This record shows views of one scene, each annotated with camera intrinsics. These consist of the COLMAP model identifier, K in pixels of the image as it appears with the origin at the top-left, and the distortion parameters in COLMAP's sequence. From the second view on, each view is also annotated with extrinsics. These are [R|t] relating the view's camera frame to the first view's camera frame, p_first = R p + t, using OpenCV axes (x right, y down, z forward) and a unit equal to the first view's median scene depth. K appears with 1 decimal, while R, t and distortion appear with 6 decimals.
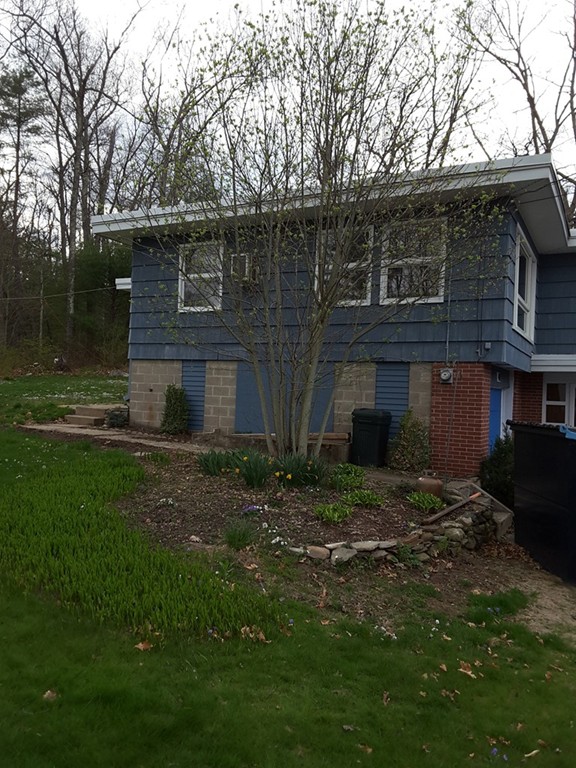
lens RADIAL K [[619.9, 0, 275.4], [0, 619.9, 381.9], [0, 0, 1]] dist [0.138006, -0.215710]
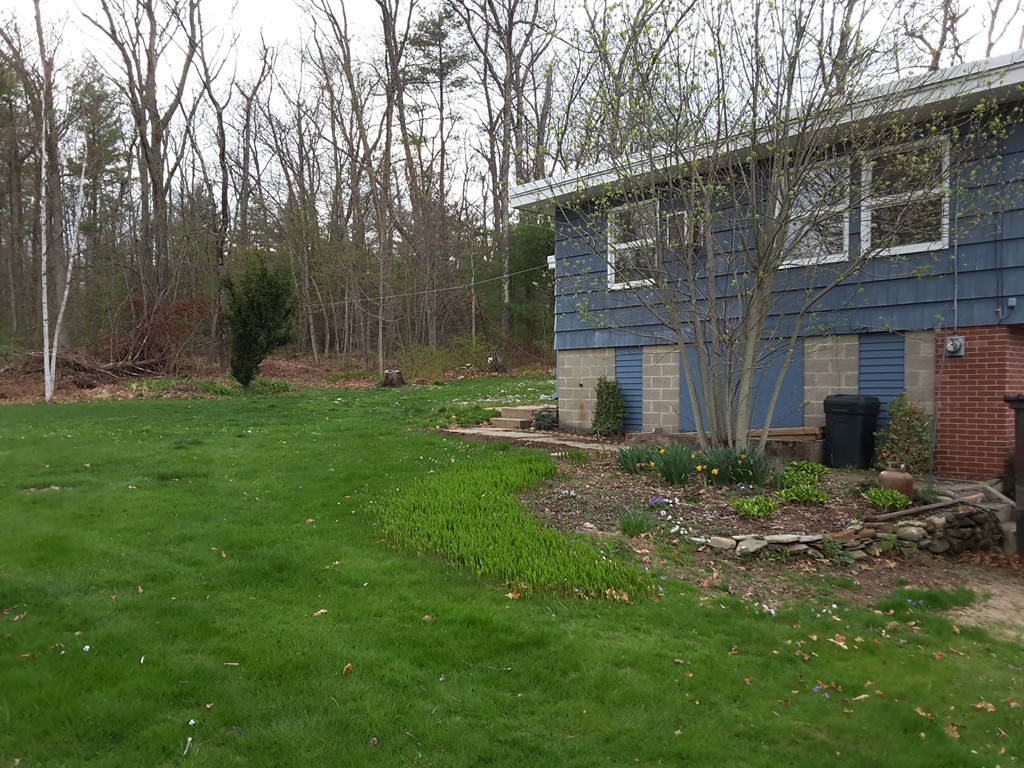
lens RADIAL K [[826.5, 0, 516.3], [0, 826.5, 404.0], [0, 0, 1]] dist [0.138006, -0.215710]
pose [[0.948725, -0.034680, -0.314195, 0.087782], [0.042488, 0.998934, 0.018034, 0.018410], [0.313235, -0.030458, 0.949187, -0.122694]]
